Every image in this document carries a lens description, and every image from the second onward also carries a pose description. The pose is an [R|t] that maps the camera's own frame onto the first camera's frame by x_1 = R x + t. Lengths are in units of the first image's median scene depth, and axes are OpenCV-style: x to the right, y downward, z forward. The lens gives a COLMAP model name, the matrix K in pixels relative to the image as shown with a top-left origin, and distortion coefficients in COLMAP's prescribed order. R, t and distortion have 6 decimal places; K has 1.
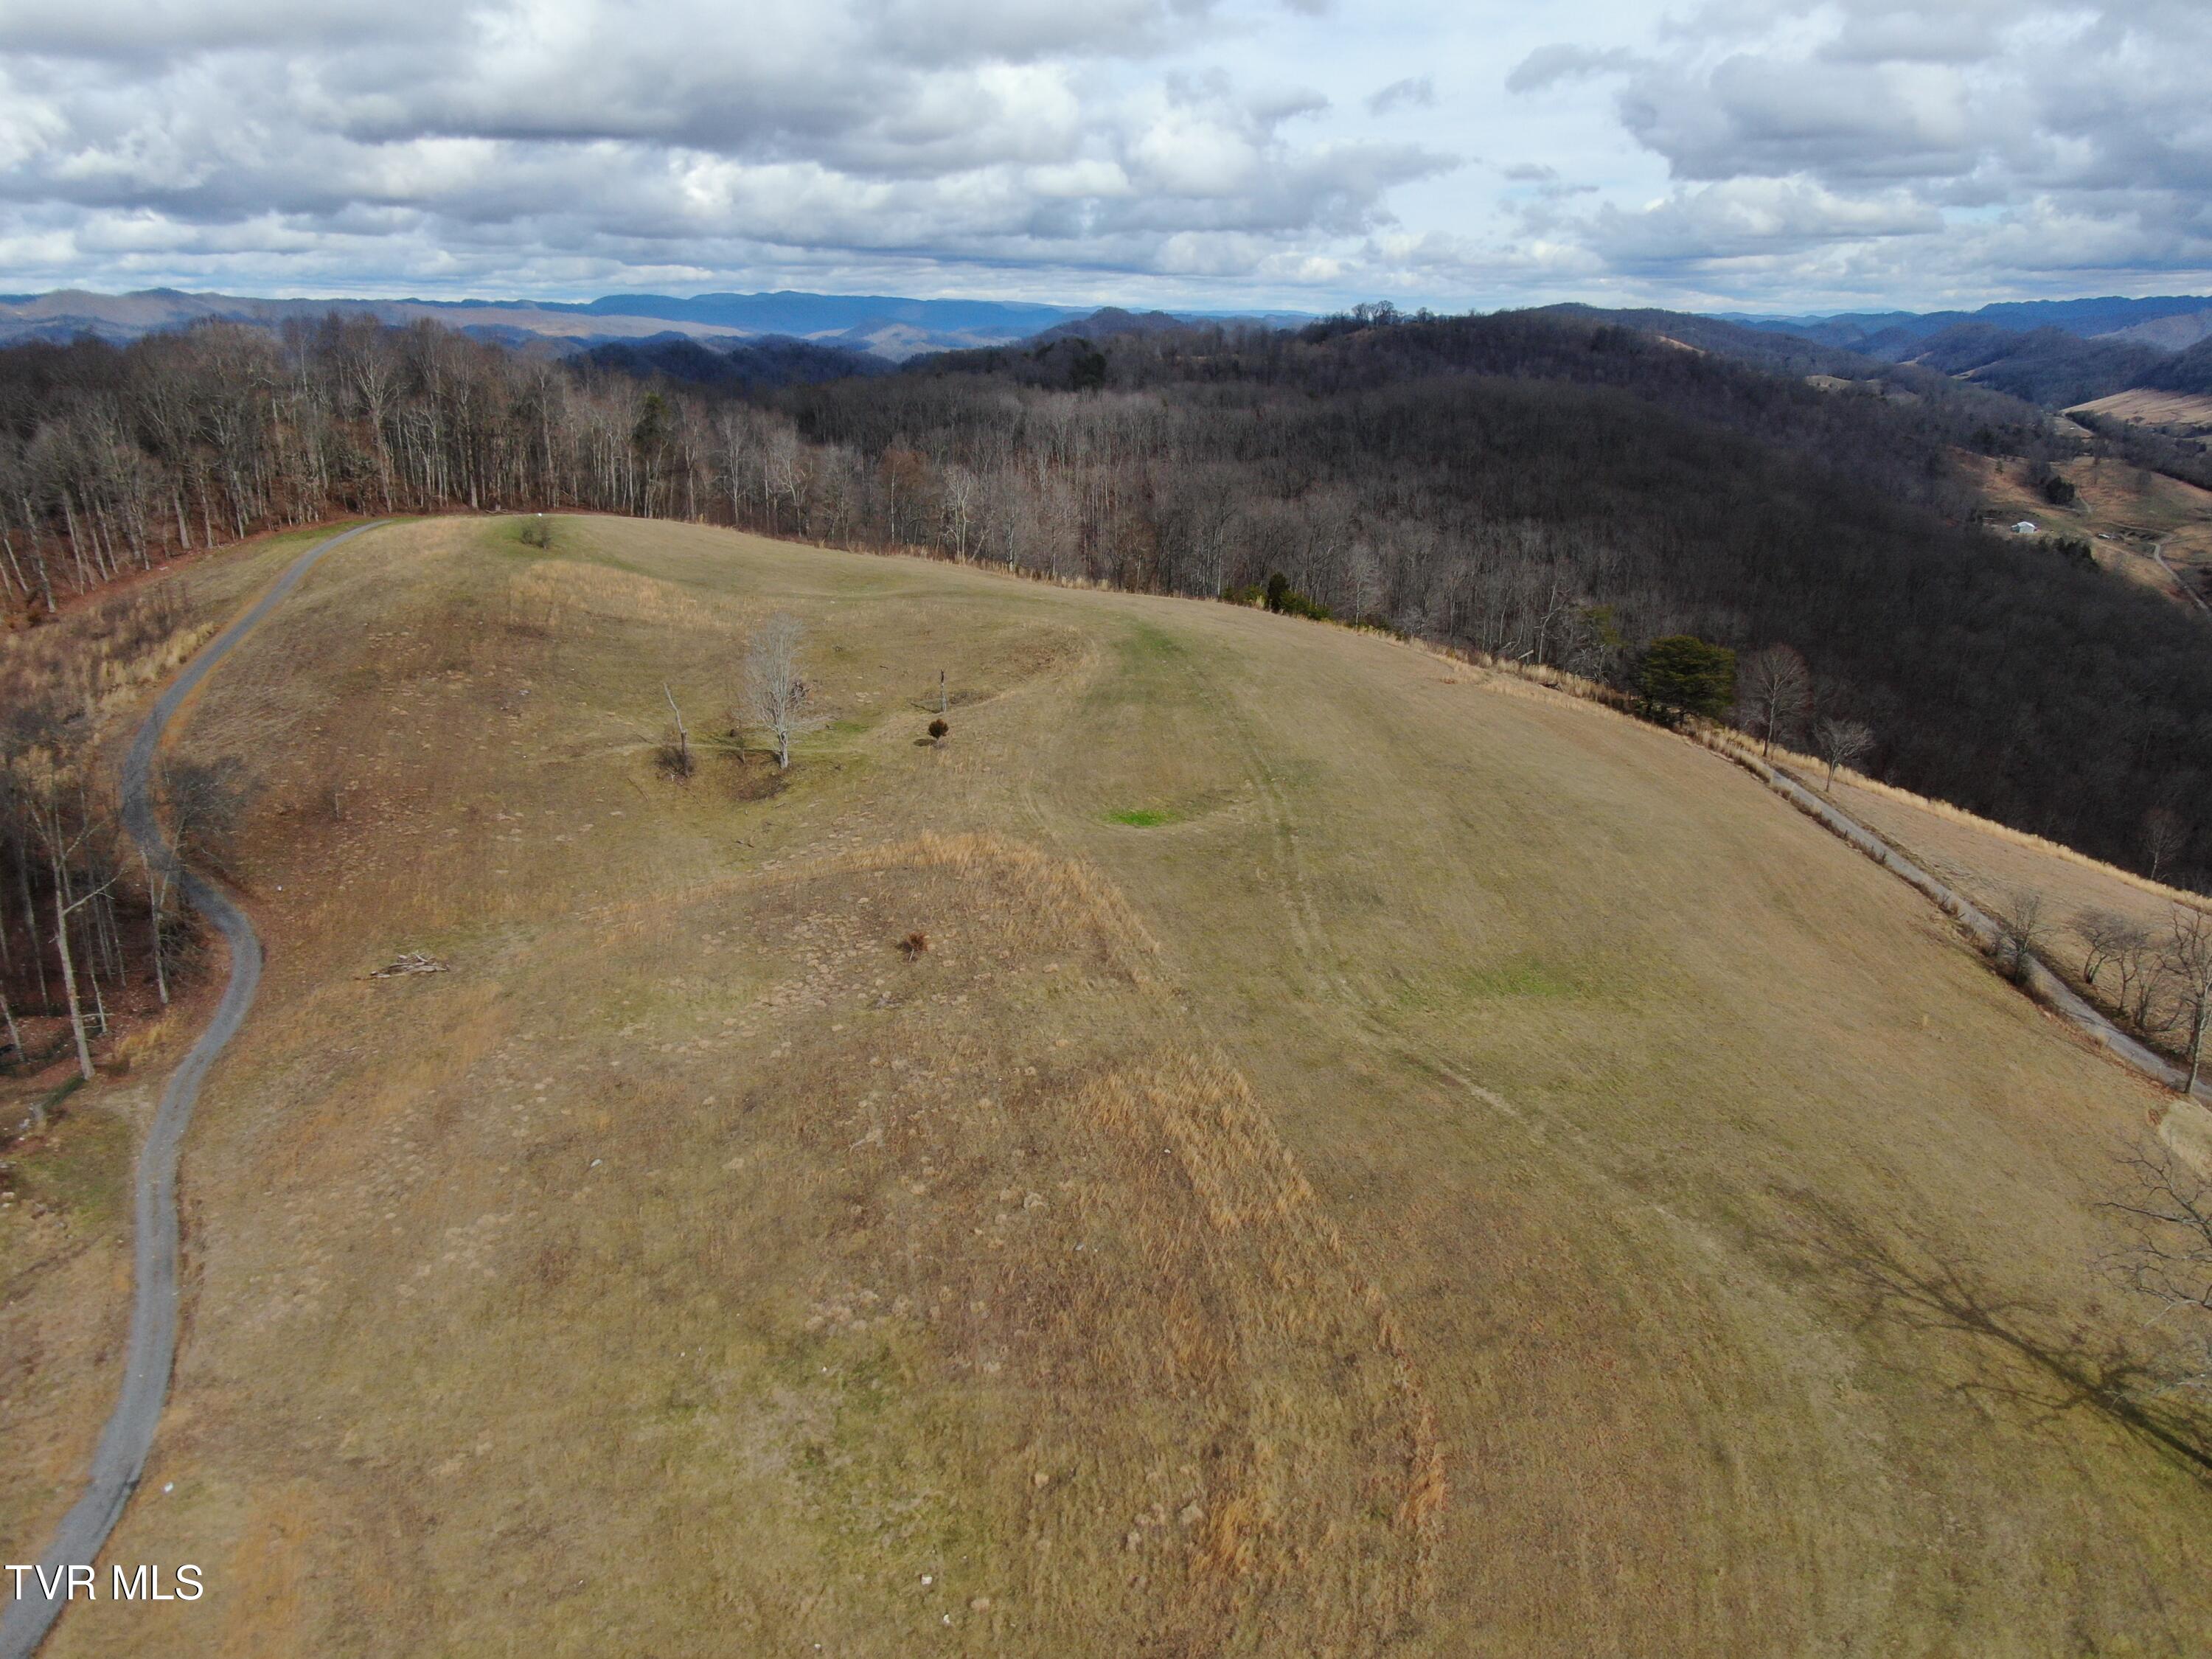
lens RADIAL K [[1636.9, 0, 1100.5], [0, 1636.9, 826.5], [0, 0, 1]] dist [-0.014559, 0.002950]
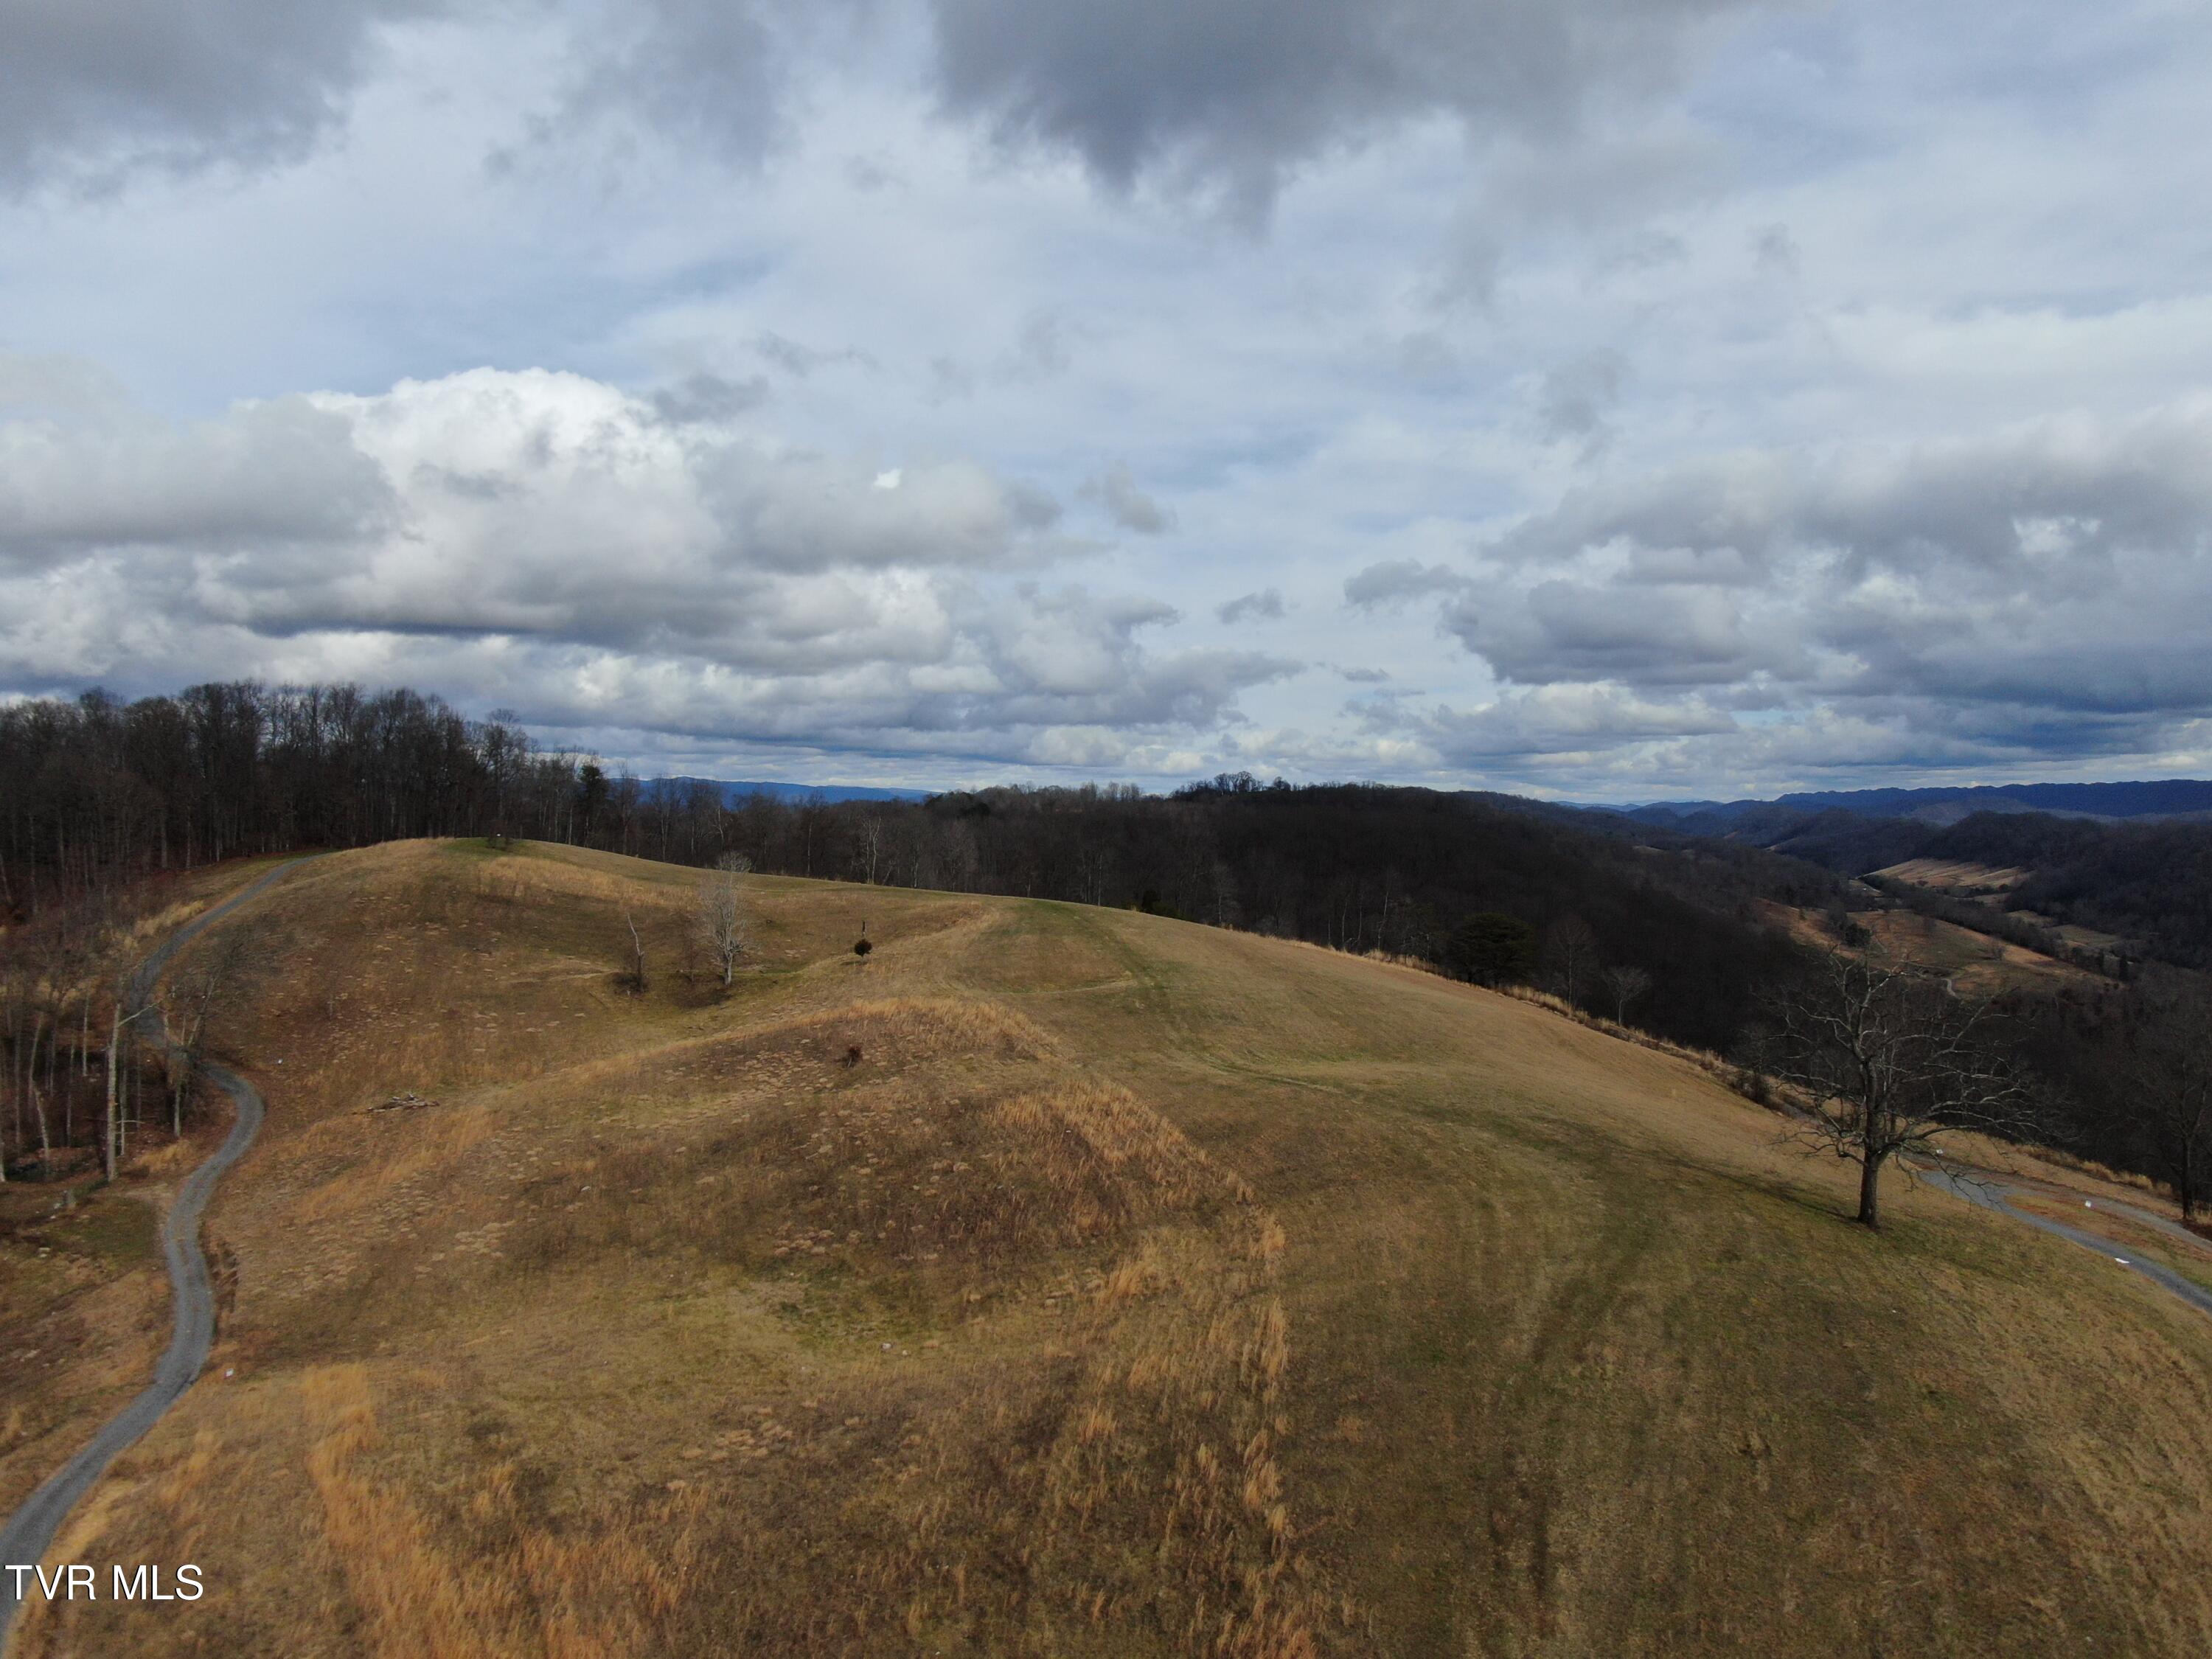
lens RADIAL K [[1602.1, 0, 1104.0], [0, 1602.1, 827.1], [0, 0, 1]] dist [-0.015227, 0.002016]
pose [[0.997091, 0.004515, 0.076085, -0.021931], [0.017274, 0.958883, -0.283274, 0.273582], [-0.074236, 0.283765, 0.956016, -0.199108]]
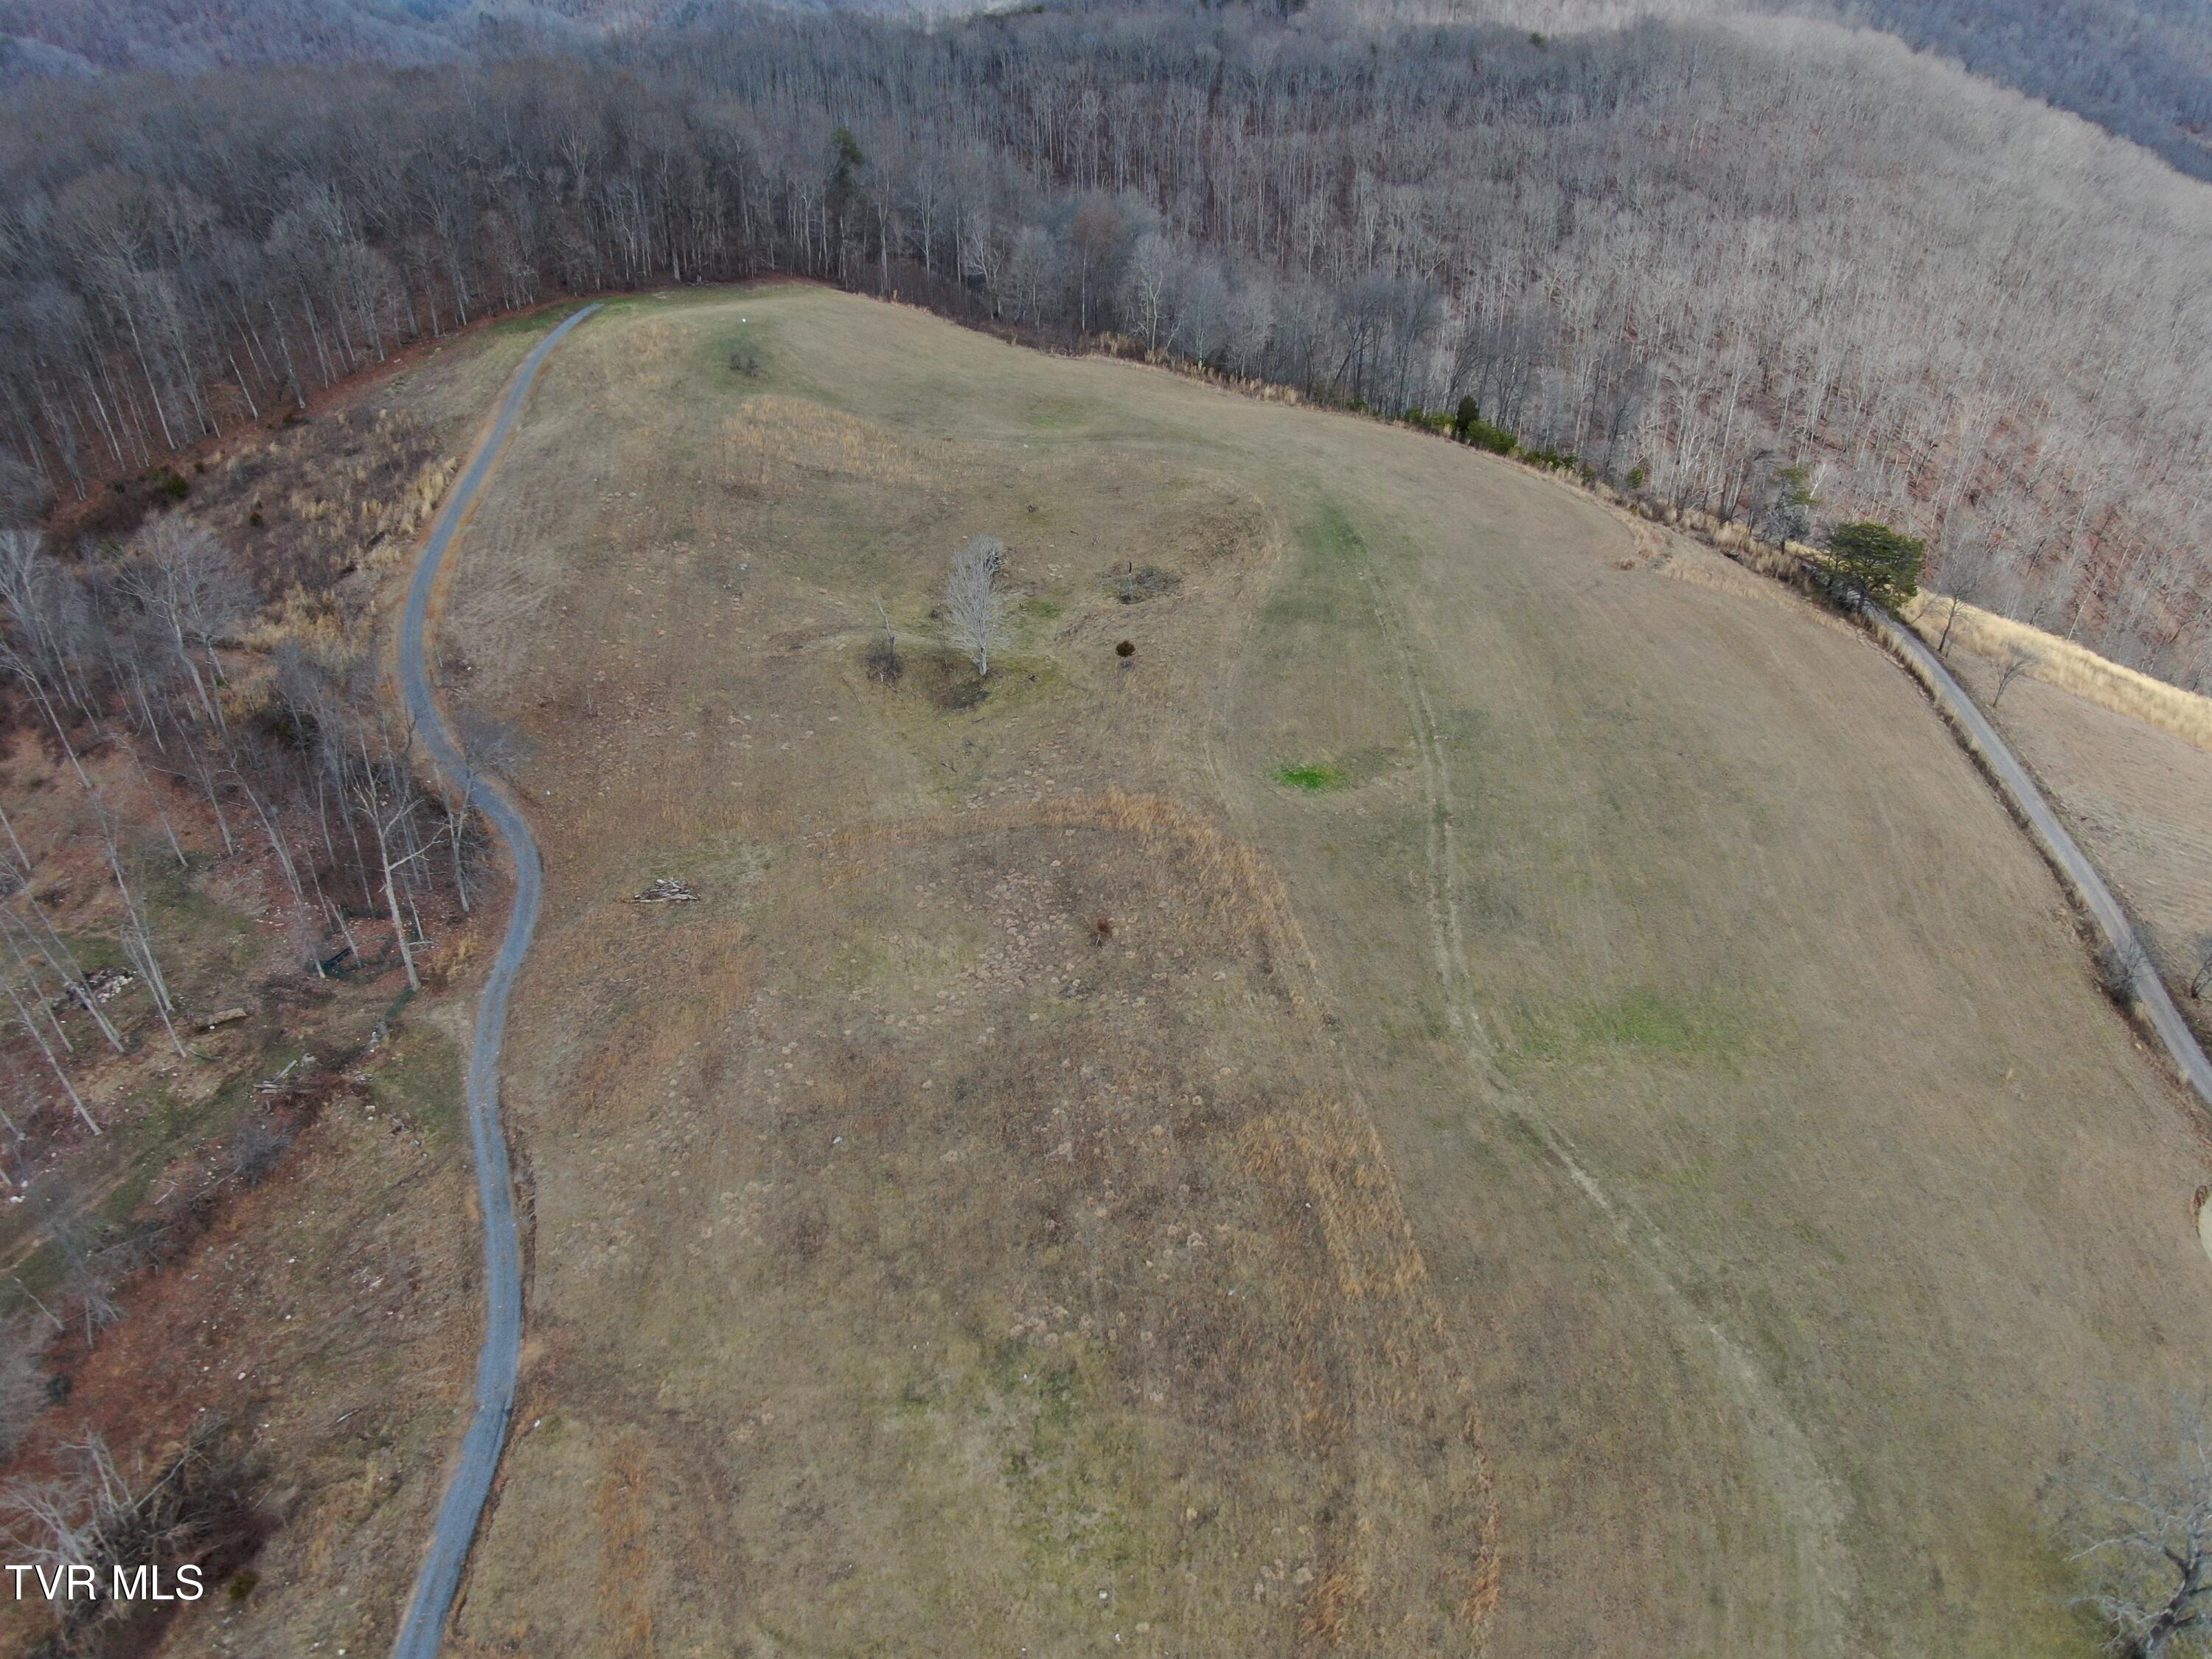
lens RADIAL K [[1636.9, 0, 1098.9], [0, 1636.9, 821.7], [0, 0, 1]] dist [-0.014559, 0.002950]
pose [[0.993750, 0.054766, -0.097267, -0.008899], [-0.029868, 0.970058, 0.241031, -0.305937], [0.107555, -0.236620, 0.965631, -0.094189]]
